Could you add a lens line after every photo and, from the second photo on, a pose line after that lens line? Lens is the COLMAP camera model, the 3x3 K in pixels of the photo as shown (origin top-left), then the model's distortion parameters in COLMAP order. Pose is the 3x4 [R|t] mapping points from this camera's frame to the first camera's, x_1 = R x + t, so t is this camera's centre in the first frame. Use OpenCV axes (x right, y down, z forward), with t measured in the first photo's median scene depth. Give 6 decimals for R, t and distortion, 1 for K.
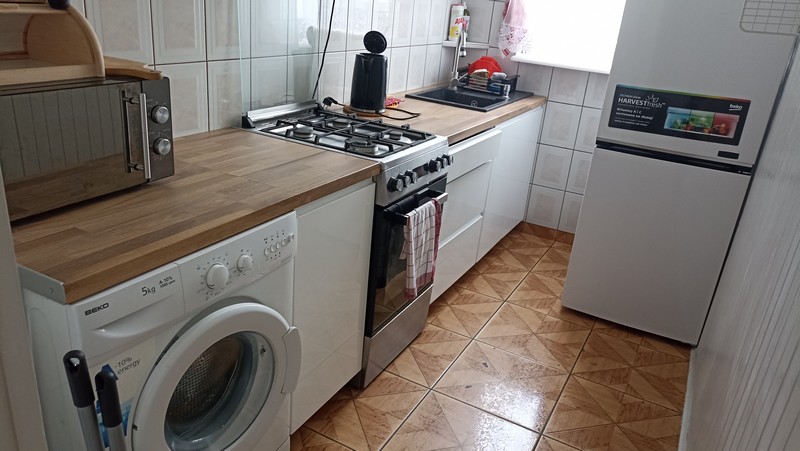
lens RADIAL K [[587.6, 0, 396.2], [0, 587.6, 223.1], [0, 0, 1]] dist [0.000669, 0.000886]
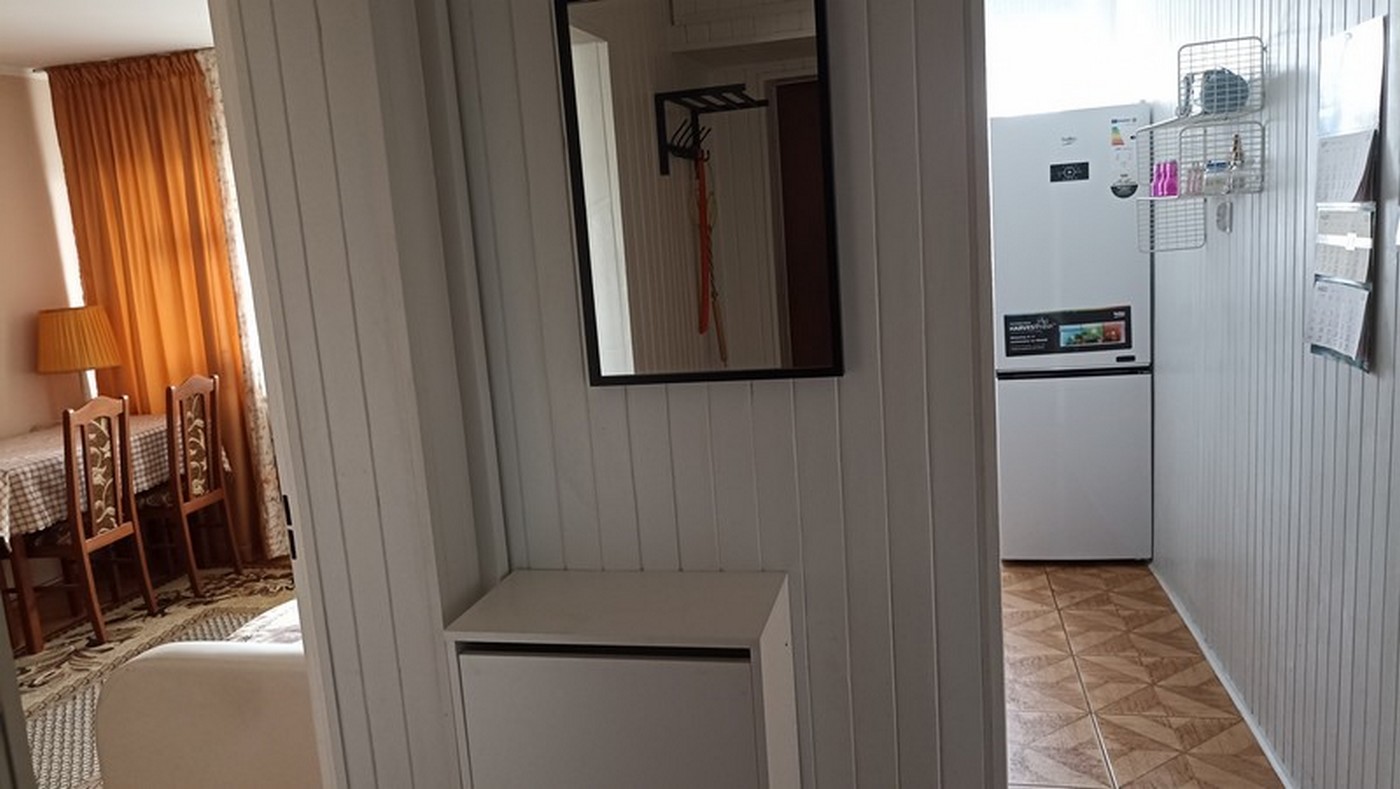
lens RADIAL K [[1028.2, 0, 702.9], [0, 1028.2, 394.9], [0, 0, 1]] dist [0.000669, 0.000886]
pose [[0.943650, -0.197998, 0.265180, -0.626114], [0.249486, 0.952078, -0.176928, 0.078638], [-0.217441, 0.233117, 0.947827, -0.536041]]
